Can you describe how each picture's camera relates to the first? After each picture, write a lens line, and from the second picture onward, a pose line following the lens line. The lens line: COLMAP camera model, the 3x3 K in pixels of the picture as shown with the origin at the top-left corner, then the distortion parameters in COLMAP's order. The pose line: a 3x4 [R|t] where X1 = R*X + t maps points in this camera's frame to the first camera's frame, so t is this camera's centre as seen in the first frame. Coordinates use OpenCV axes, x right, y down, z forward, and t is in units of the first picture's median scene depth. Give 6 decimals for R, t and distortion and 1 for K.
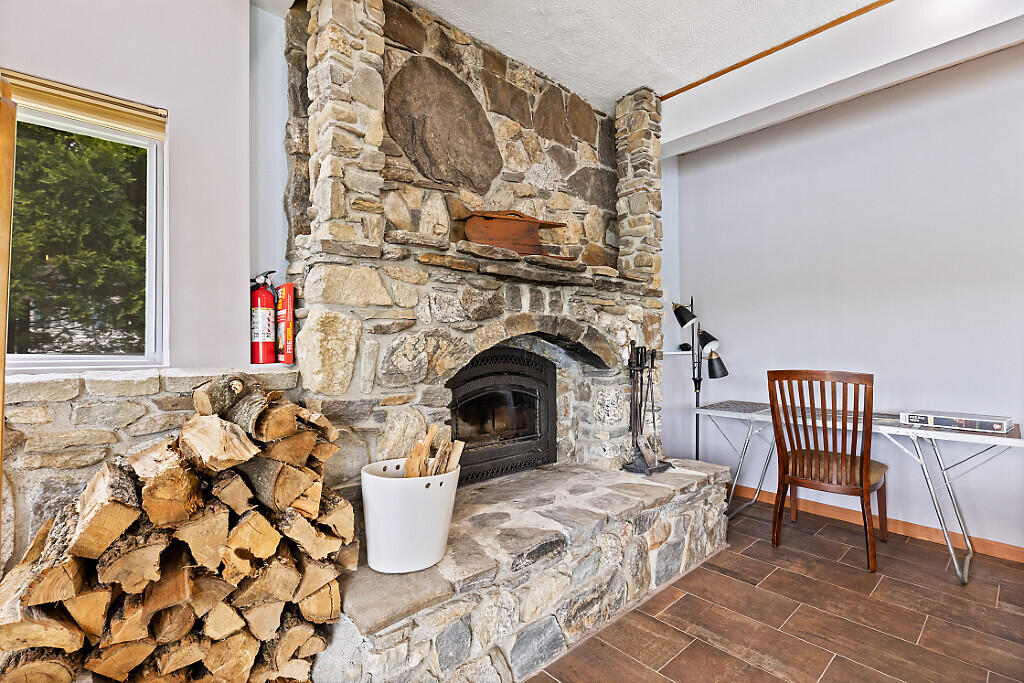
lens RADIAL K [[466.1, 0, 512.0], [0, 466.1, 341.5], [0, 0, 1]] dist [-0.001920, -0.000380]
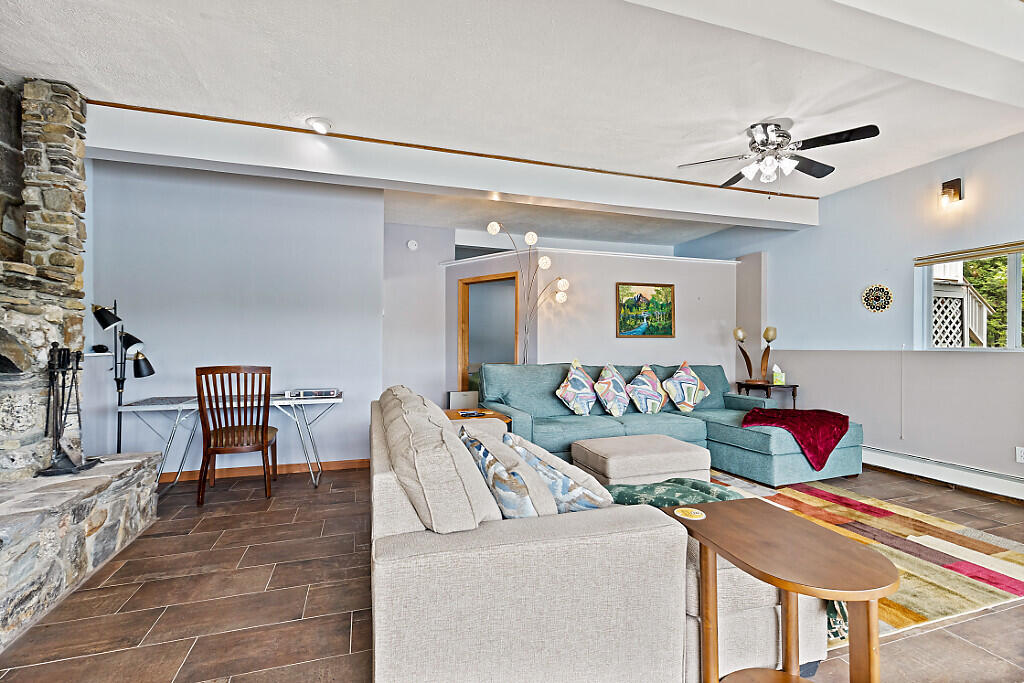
lens RADIAL K [[466.6, 0, 508.9], [0, 466.6, 344.1], [0, 0, 1]] dist [0.000398, -0.000380]
pose [[0.413966, 0.008906, 0.910249, -0.246667], [-0.011247, 0.999926, -0.004669, -0.004075], [-0.910223, -0.008305, 0.414036, -0.287439]]
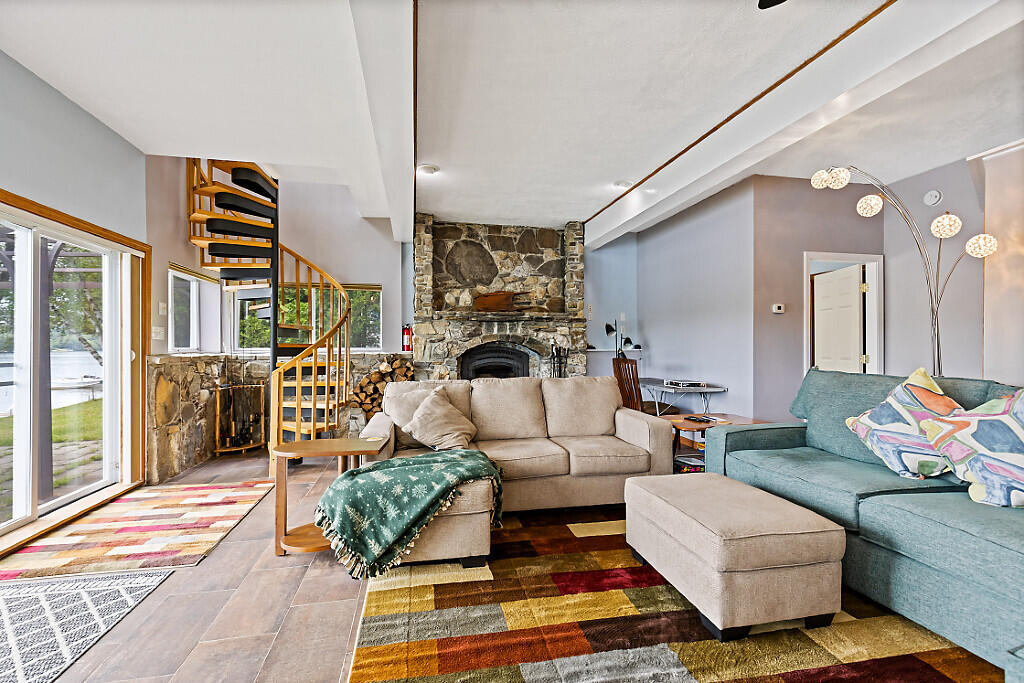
lens RADIAL K [[466.6, 0, 508.9], [0, 466.6, 344.1], [0, 0, 1]] dist [0.000398, -0.000380]
pose [[0.859679, 0.002376, -0.510829, 1.247544], [0.002410, 0.999959, 0.008706, -0.022138], [0.510829, -0.008716, 0.859638, -1.043374]]
